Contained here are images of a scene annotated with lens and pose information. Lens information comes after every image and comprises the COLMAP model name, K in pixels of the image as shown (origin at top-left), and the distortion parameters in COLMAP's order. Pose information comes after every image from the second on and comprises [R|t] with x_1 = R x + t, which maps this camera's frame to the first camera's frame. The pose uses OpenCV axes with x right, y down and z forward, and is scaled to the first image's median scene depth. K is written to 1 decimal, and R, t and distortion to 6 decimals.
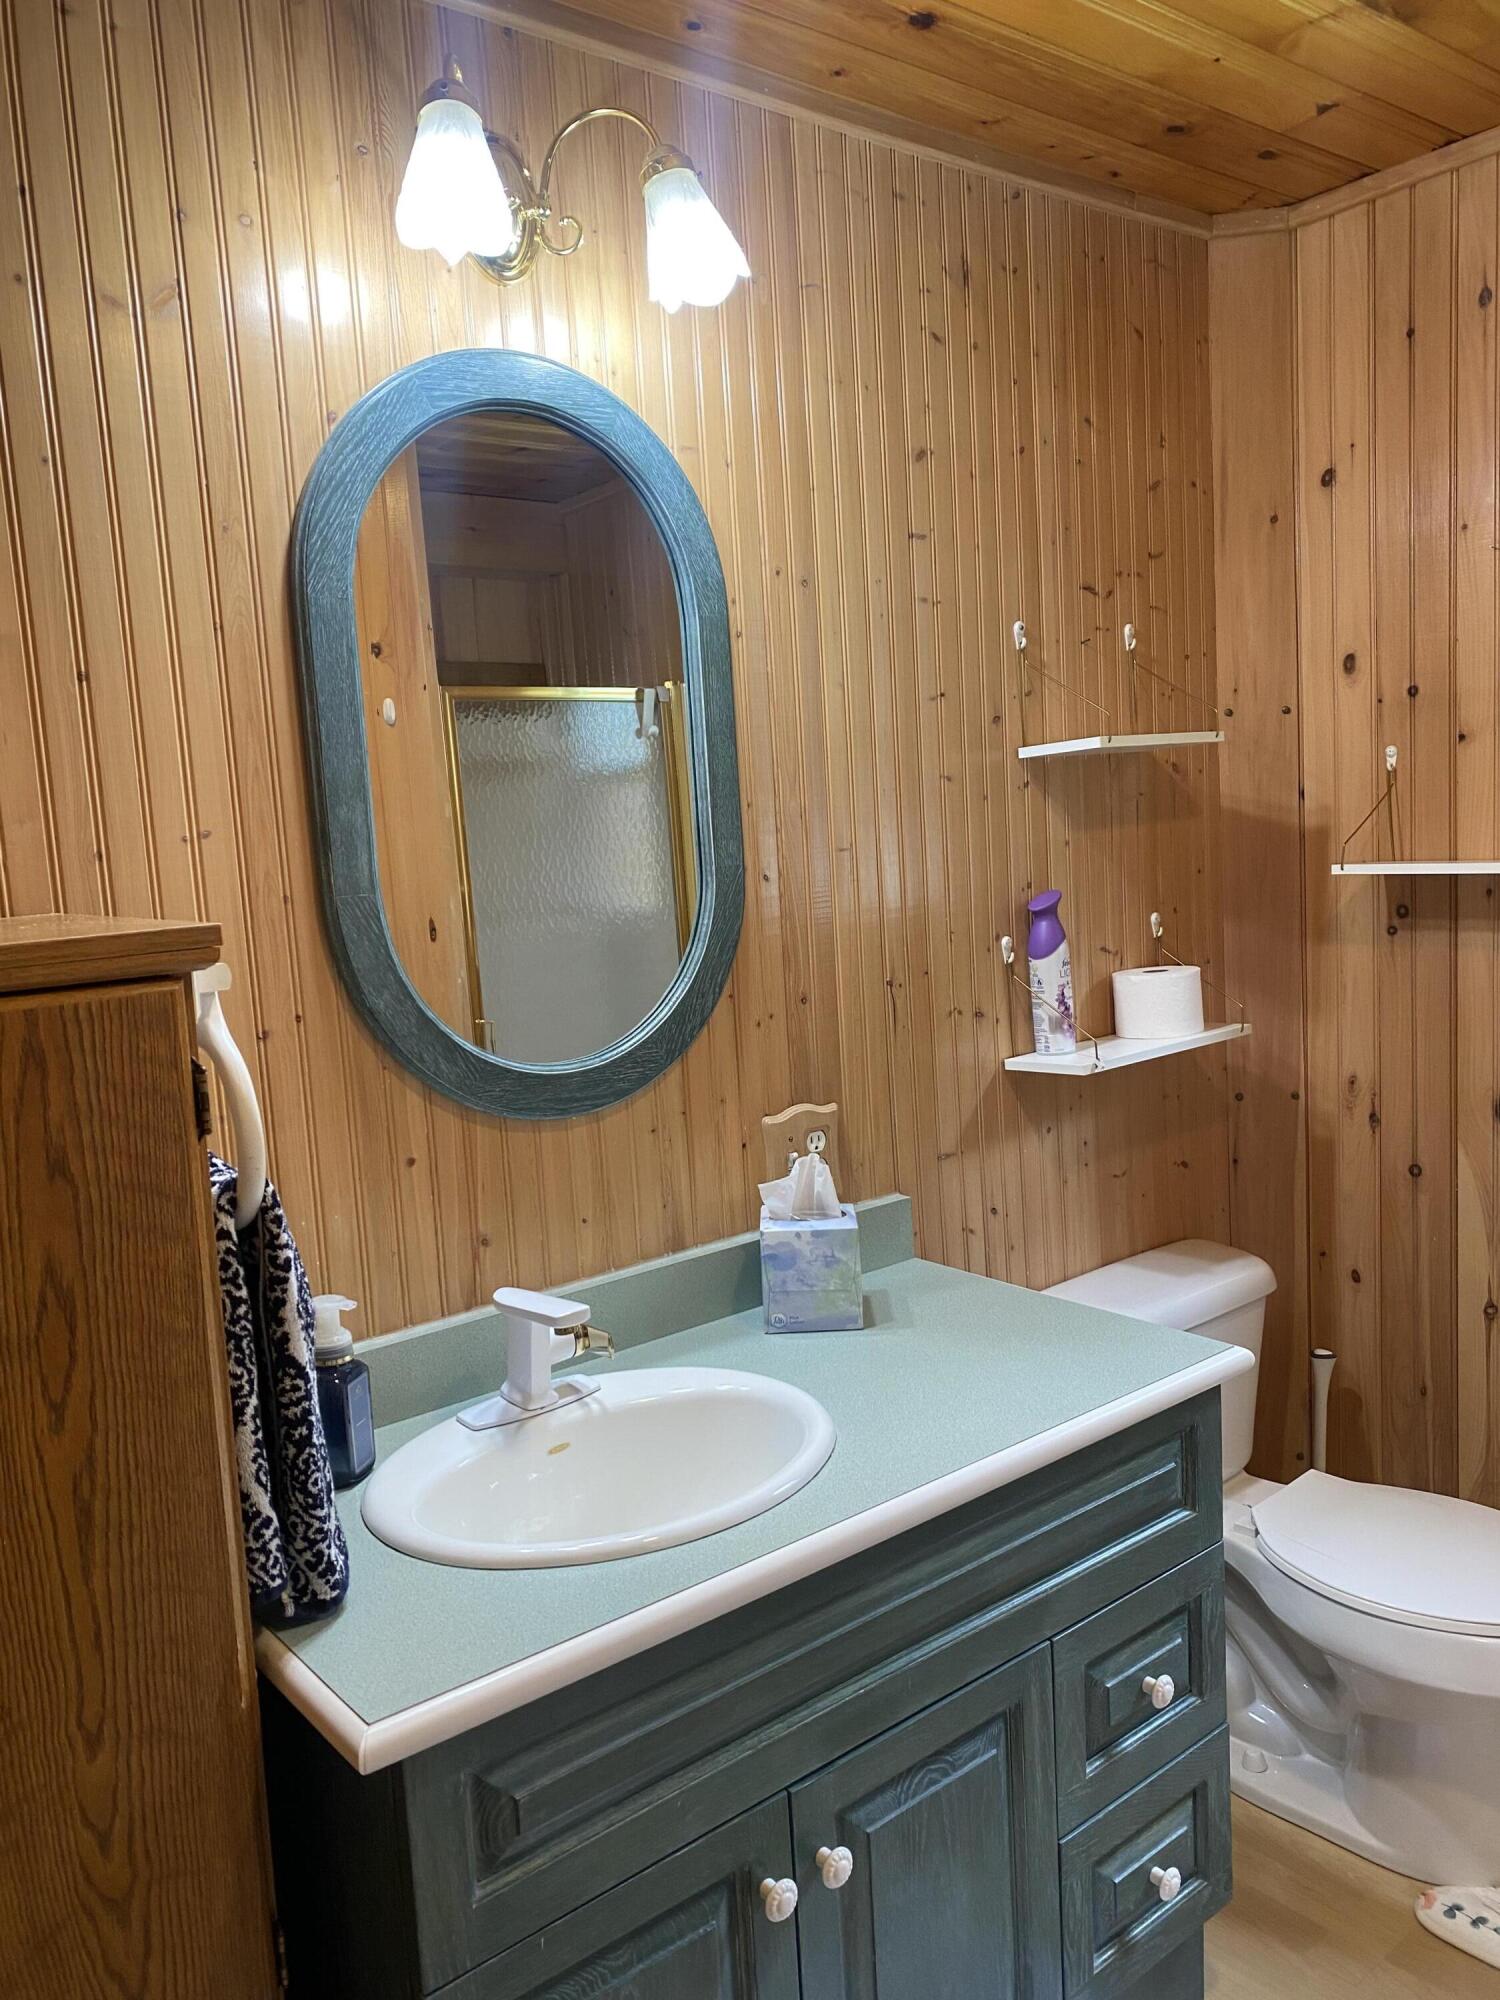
lens RADIAL K [[1521.6, 0, 750.0], [0, 1521.6, 1000.0], [0, 0, 1]] dist [0.046346, -0.053206]
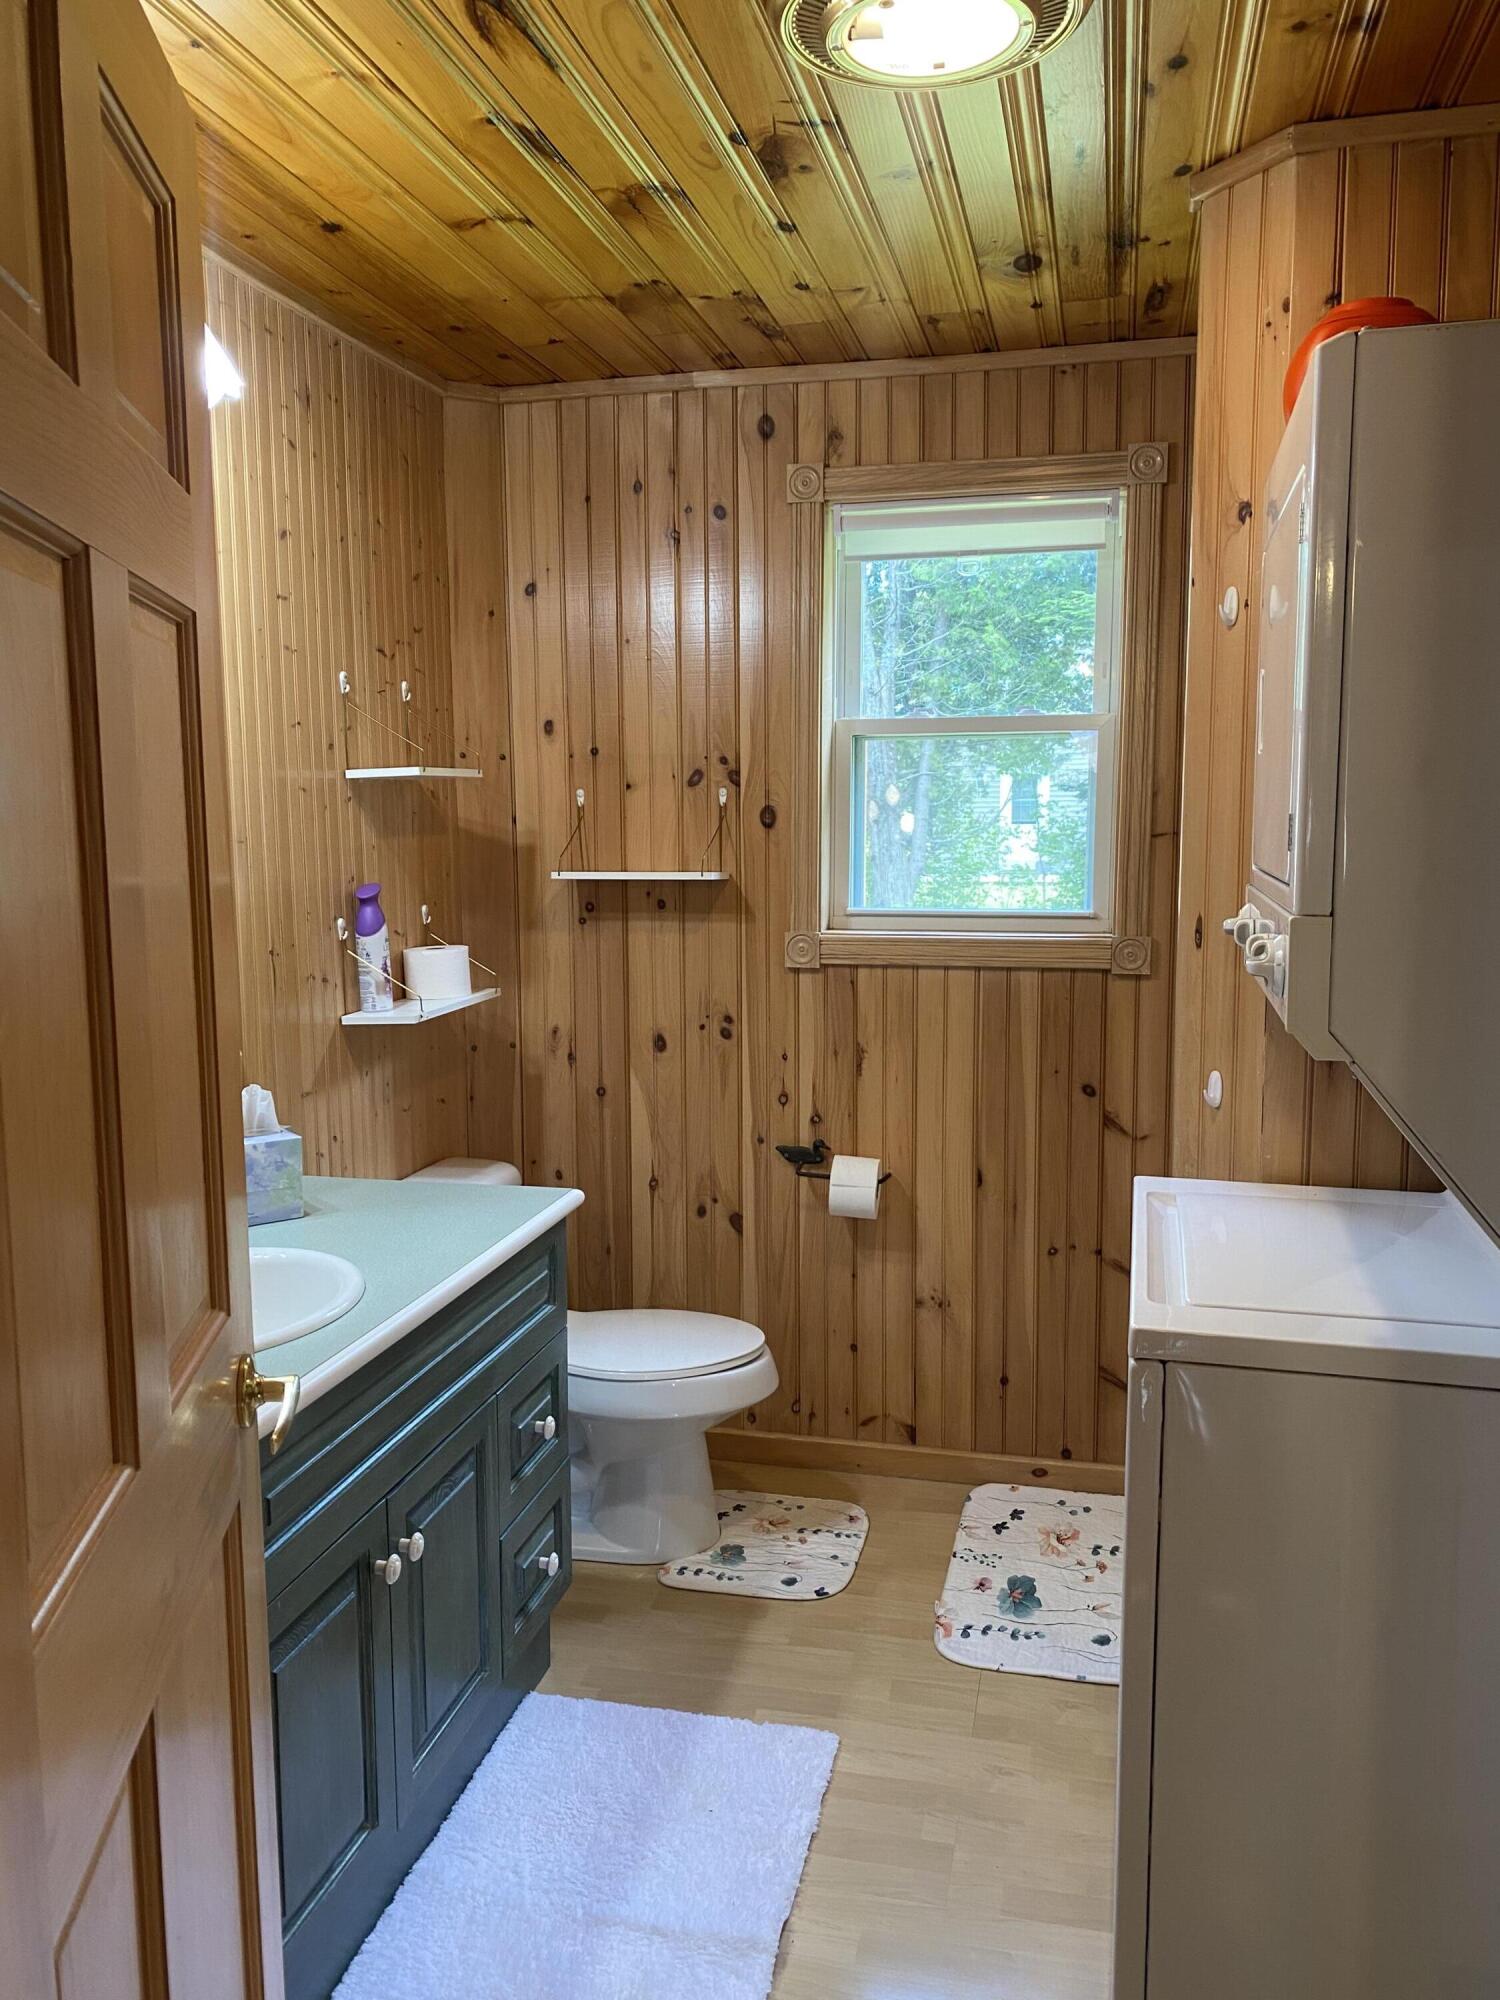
lens RADIAL K [[1531.5, 0, 743.5], [0, 1531.5, 976.7], [0, 0, 1]] dist [0.090364, -0.127795]
pose [[0.791354, -0.012698, 0.611227, -0.338619], [0.033725, 0.999169, -0.022906, 0.045149], [-0.610428, 0.038741, 0.791124, -0.205155]]
